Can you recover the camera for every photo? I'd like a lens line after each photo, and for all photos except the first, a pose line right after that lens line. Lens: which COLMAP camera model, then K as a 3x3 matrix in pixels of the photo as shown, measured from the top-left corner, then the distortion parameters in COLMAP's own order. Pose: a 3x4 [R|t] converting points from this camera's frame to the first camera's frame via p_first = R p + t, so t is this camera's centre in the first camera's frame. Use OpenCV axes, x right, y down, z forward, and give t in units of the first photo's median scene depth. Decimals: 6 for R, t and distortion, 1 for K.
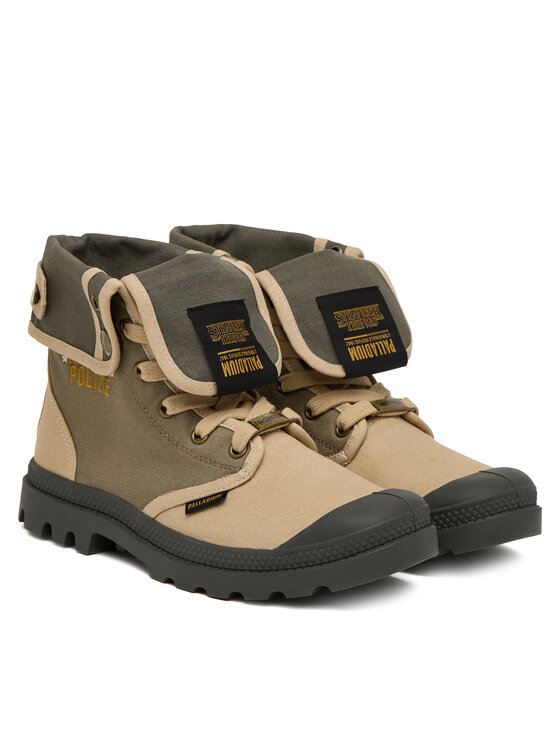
lens RADIAL K [[2191.8, 0, 279.8], [0, 2191.8, 372.8], [0, 0, 1]] dist [-0.850656, 0.000000]
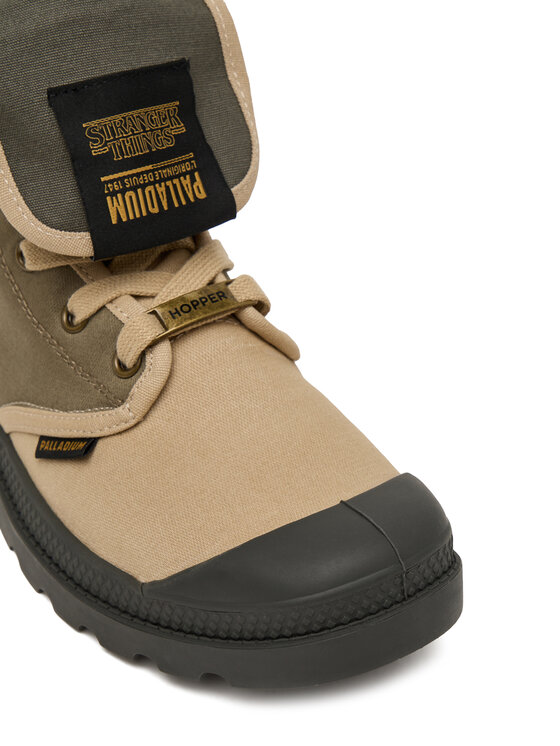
lens RADIAL K [[1355.3, 0, 280.0], [0, 1355.3, 373.0], [0, 0, 1]] dist [-0.184959, 0.000000]
pose [[0.963337, 0.146705, -0.224630, 0.092386], [-0.052180, 0.923719, 0.379500, -0.090505], [0.263170, -0.353866, 0.897508, 0.705370]]
